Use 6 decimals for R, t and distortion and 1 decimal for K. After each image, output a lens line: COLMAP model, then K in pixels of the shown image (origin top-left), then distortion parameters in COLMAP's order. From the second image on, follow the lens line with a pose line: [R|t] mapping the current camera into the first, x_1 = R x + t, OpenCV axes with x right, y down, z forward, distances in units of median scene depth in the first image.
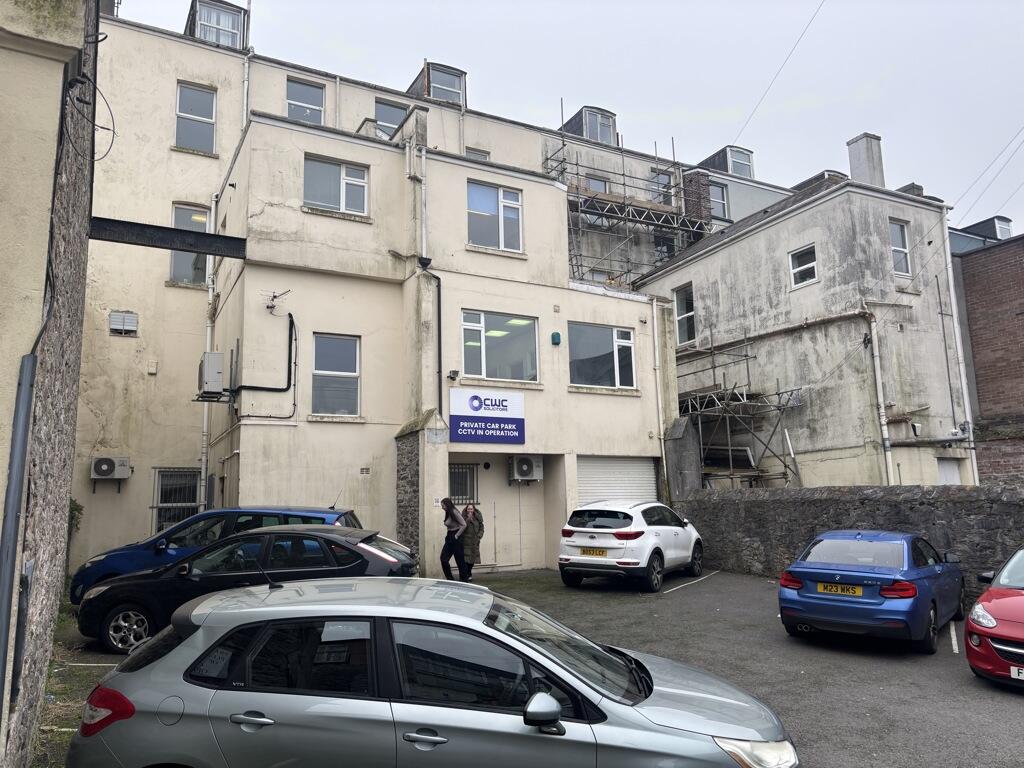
lens RADIAL K [[740.6, 0, 512.7], [0, 740.6, 406.6], [0, 0, 1]] dist [-0.001477, -0.003097]
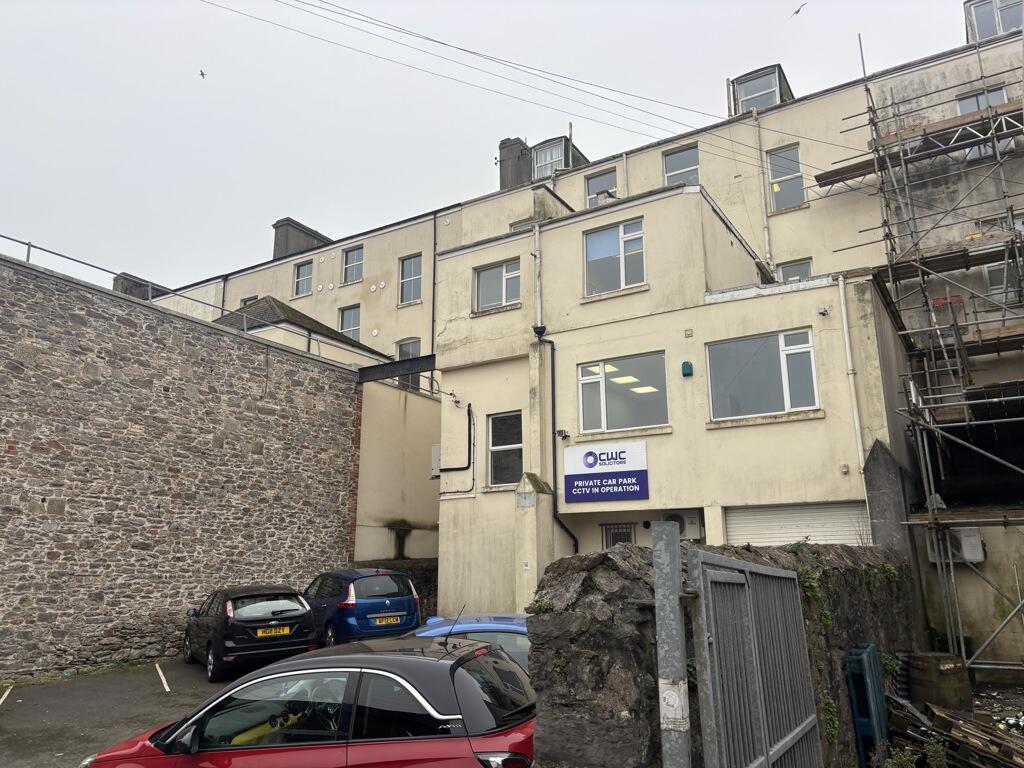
lens RADIAL K [[765.9, 0, 512.0], [0, 765.9, 384.0], [0, 0, 1]] dist [0.002340, -0.003305]
pose [[0.475453, -0.189305, -0.859132, 0.757308], [0.109346, 0.981717, -0.155803, 0.041542], [0.872919, -0.019865, 0.487461, 0.427109]]
